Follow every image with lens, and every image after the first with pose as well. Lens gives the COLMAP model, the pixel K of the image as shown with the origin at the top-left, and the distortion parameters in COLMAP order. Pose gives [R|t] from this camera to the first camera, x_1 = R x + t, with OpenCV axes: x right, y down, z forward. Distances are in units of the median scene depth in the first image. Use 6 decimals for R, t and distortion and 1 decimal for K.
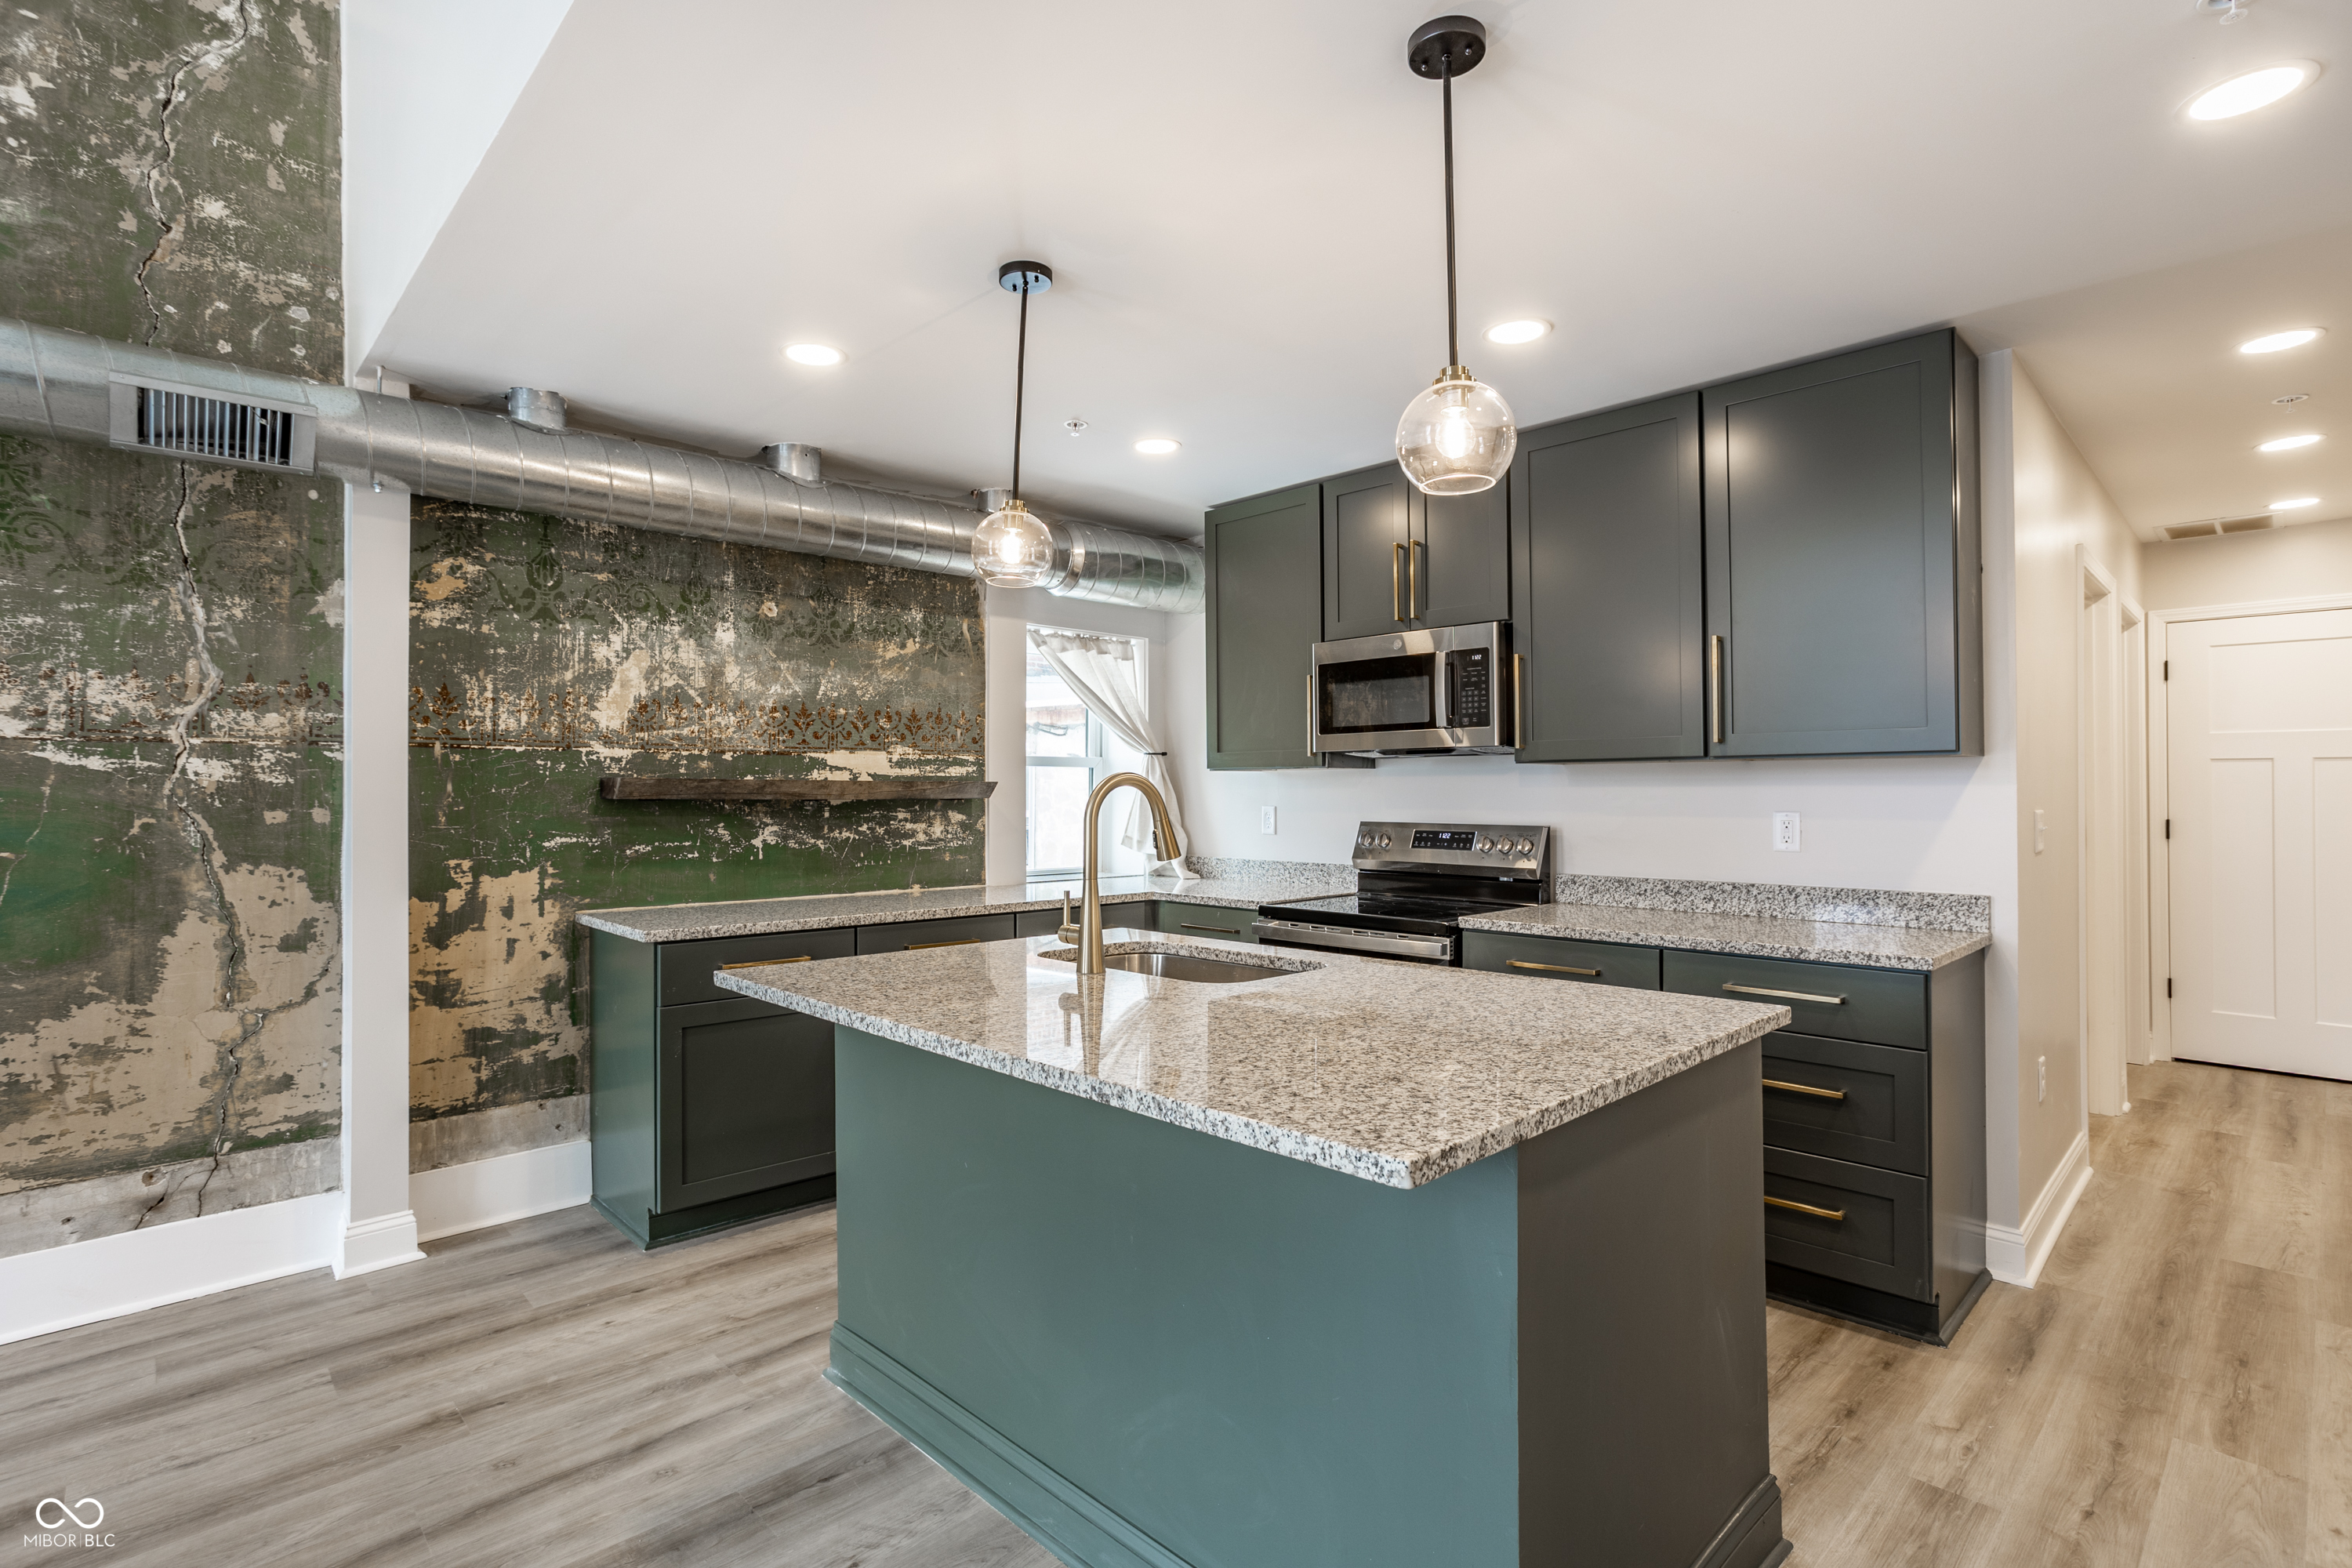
lens RADIAL K [[1134.5, 0, 1164.1], [0, 1134.5, 778.5], [0, 0, 1]] dist [-0.049351, 0.030707]
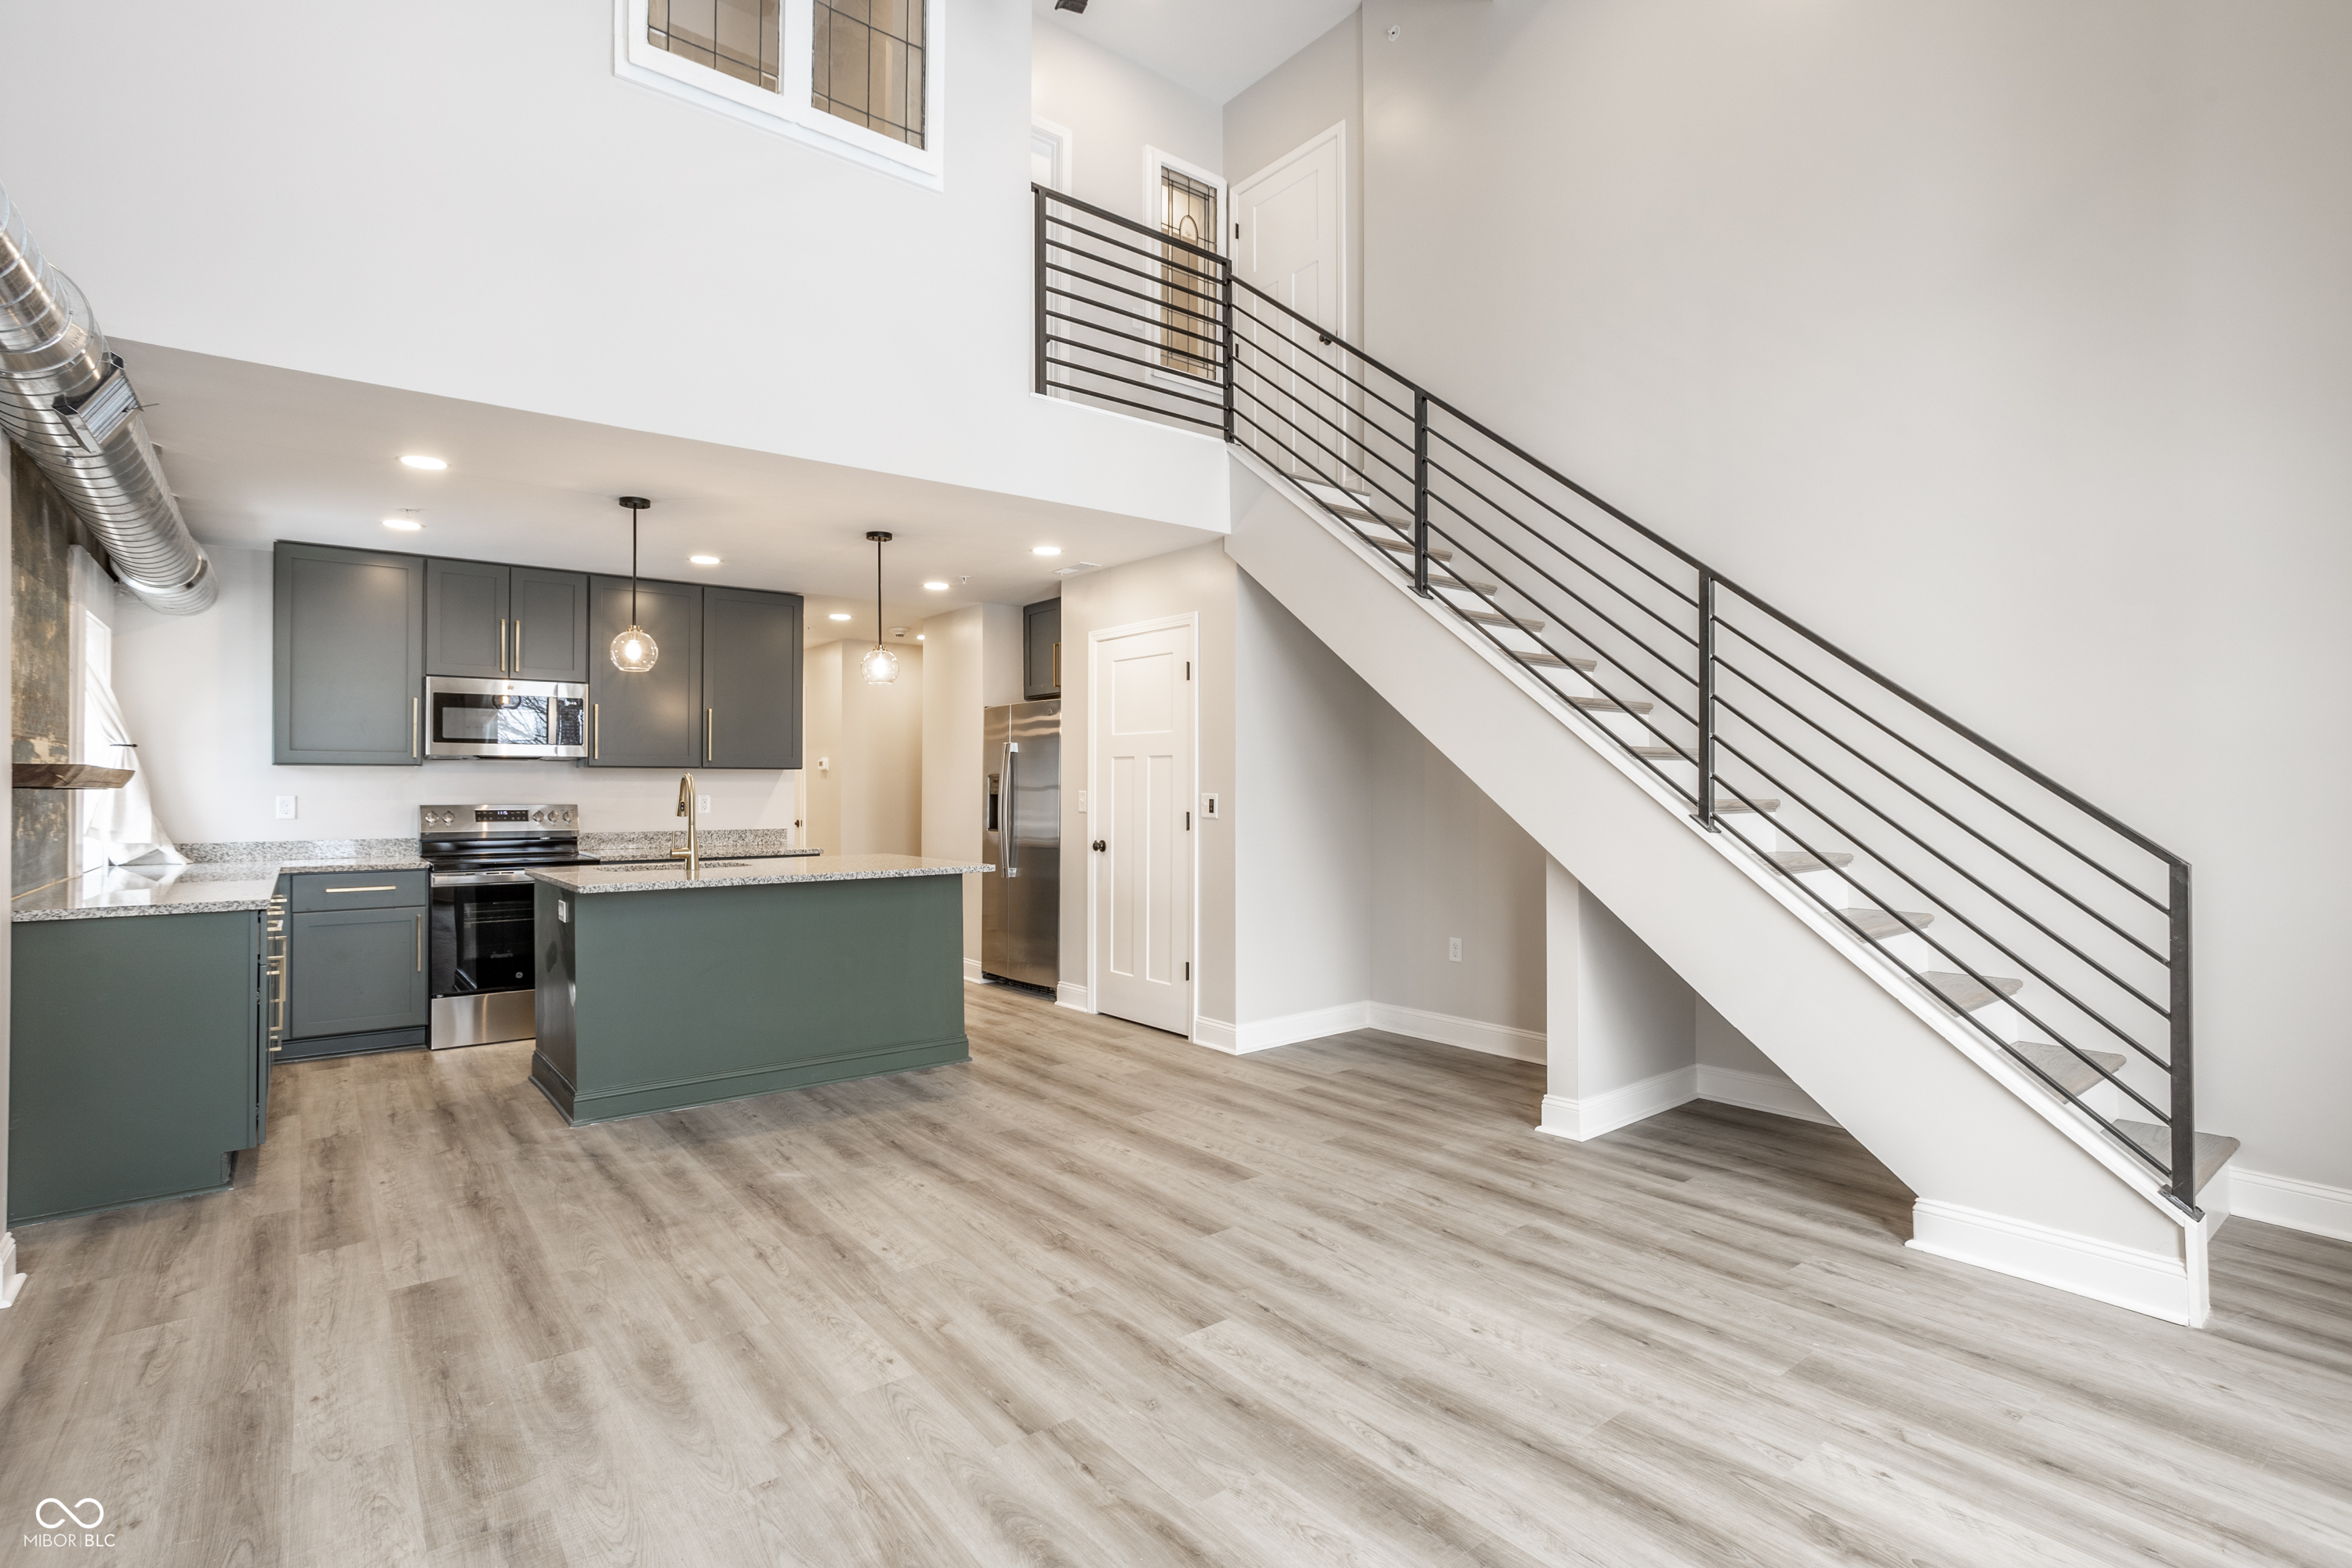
lens RADIAL K [[1134.5, 0, 1164.1], [0, 1134.5, 778.5], [0, 0, 1]] dist [-0.049351, 0.030707]
pose [[0.096202, 0.010730, 0.995304, -1.586778], [-0.011723, 0.999885, -0.009646, 0.011264], [-0.995293, -0.010740, 0.096316, -0.038133]]
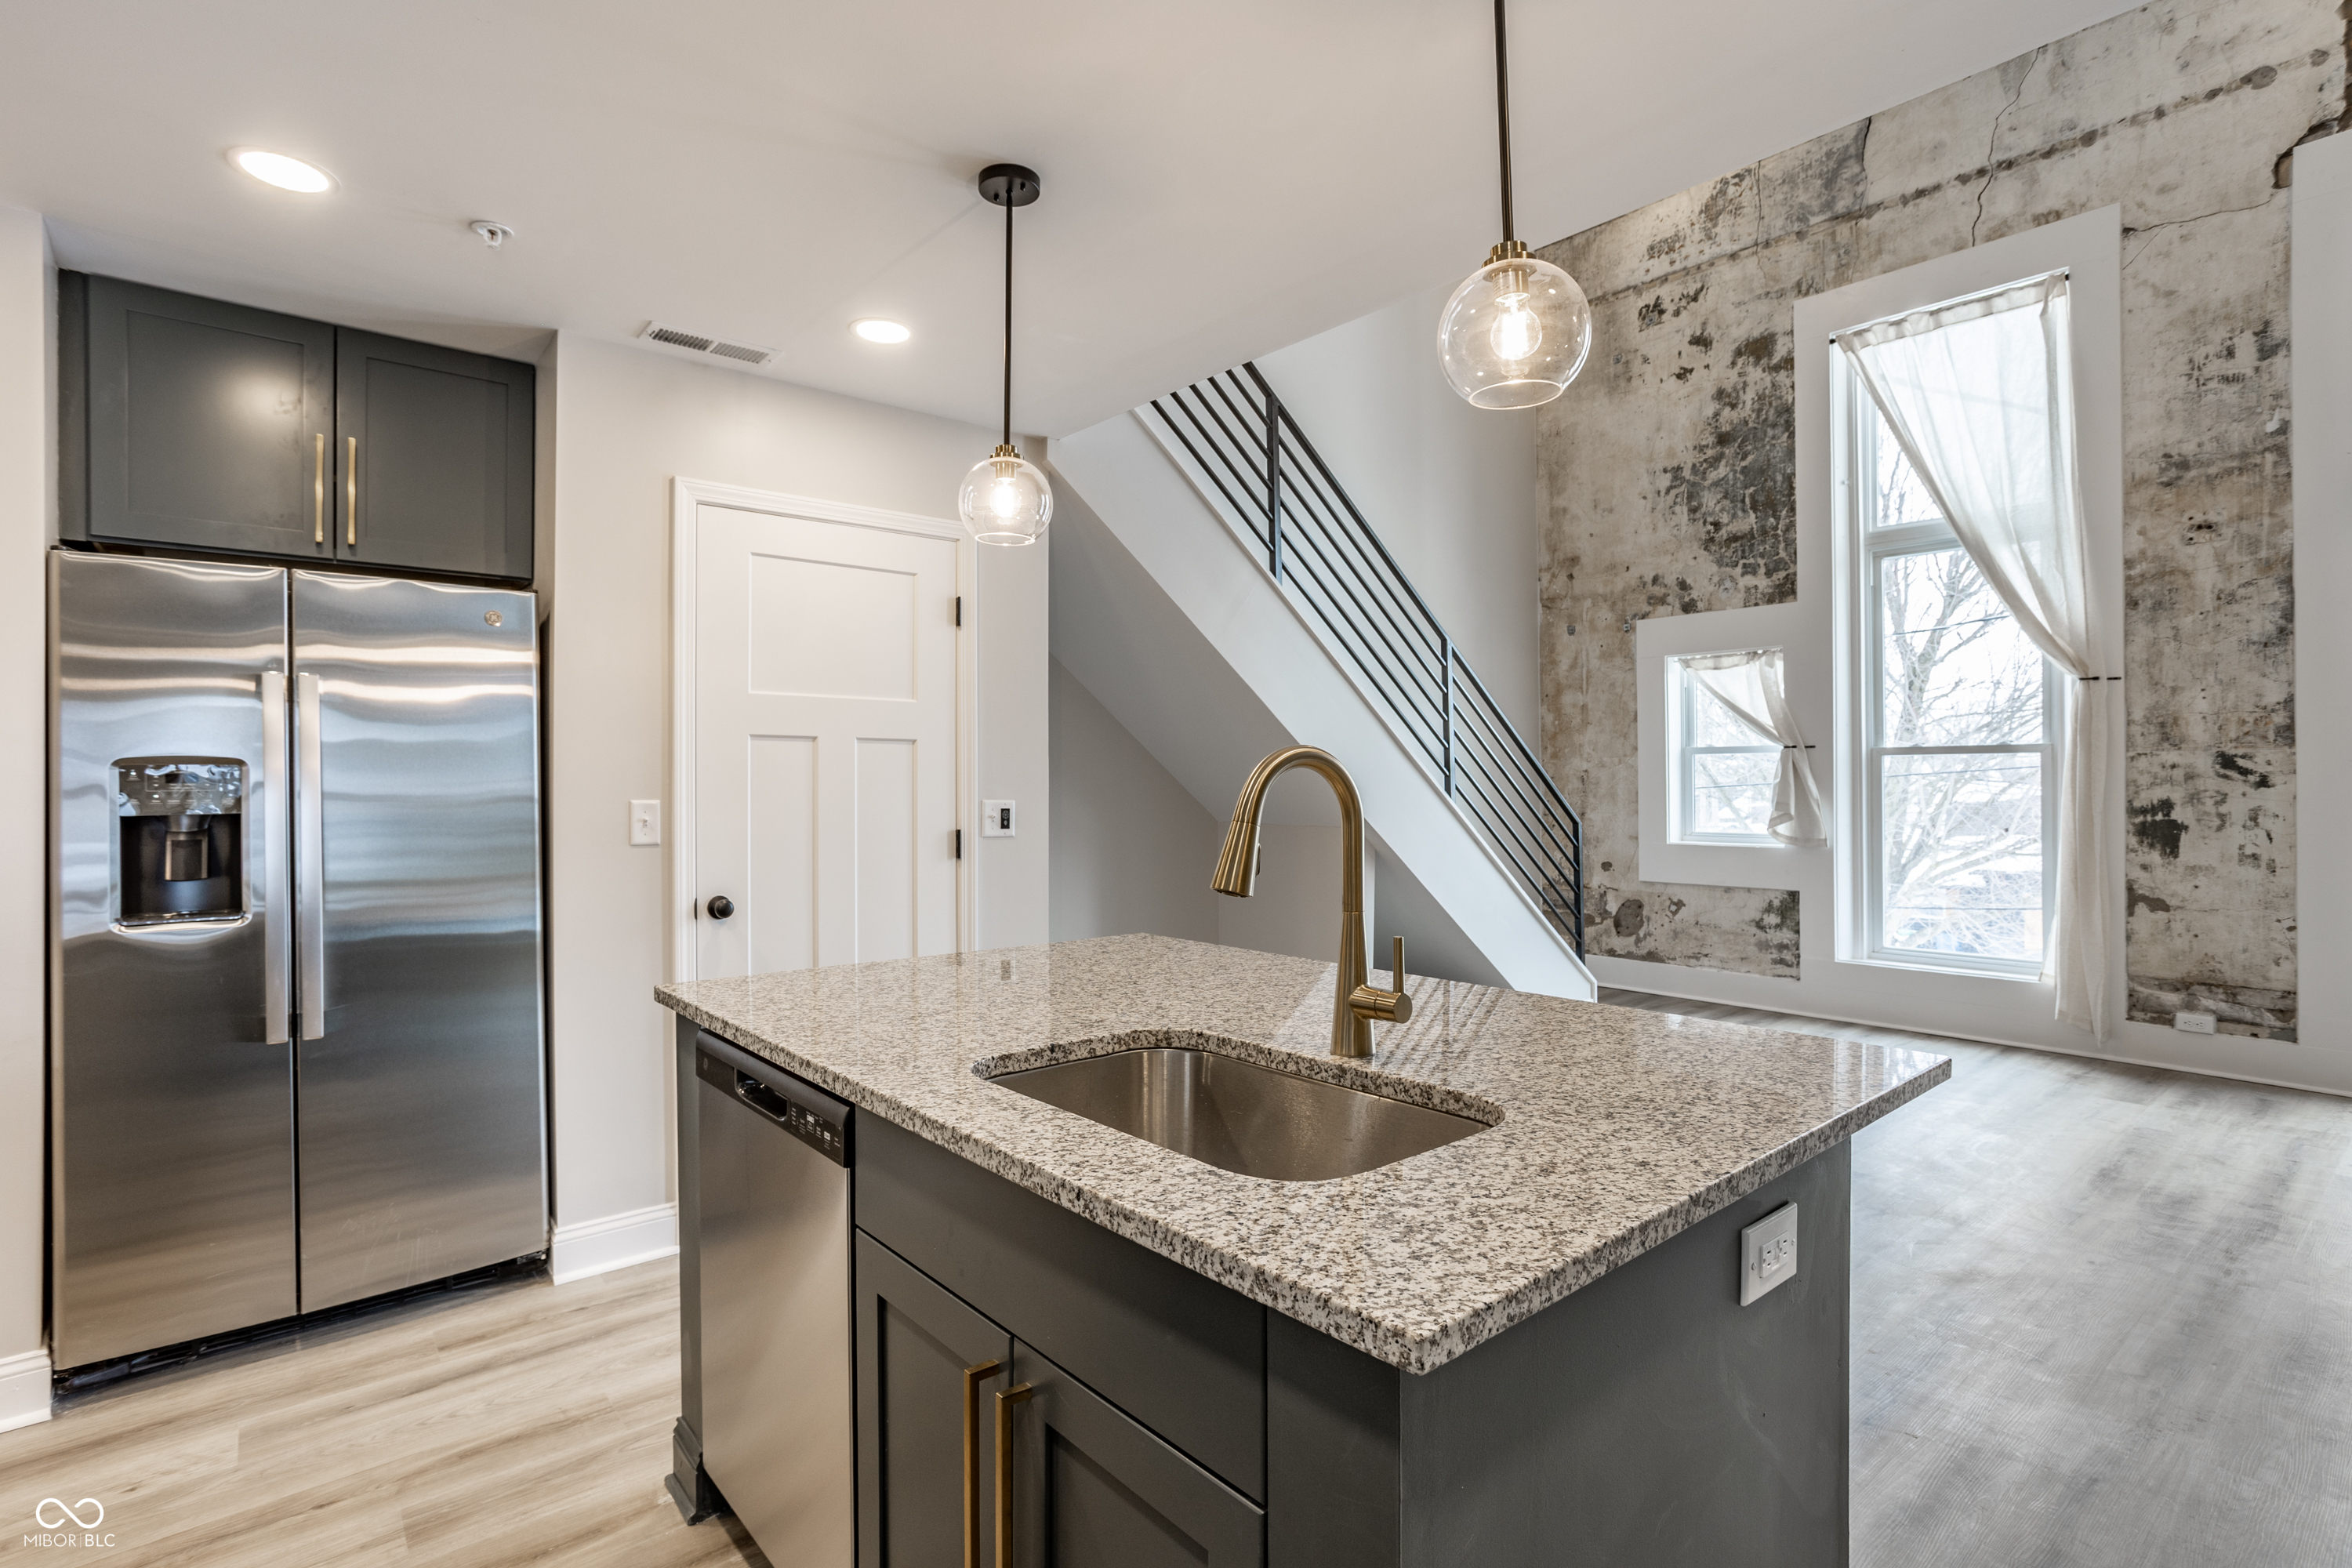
lens RADIAL K [[1134.5, 0, 1164.1], [0, 1134.5, 778.5], [0, 0, 1]] dist [-0.049351, 0.030707]
pose [[-0.997828, 0.005703, 0.065623, 0.007906], [0.004460, 0.999808, -0.019061, 0.017313], [-0.065719, -0.018726, -0.997662, 1.317997]]
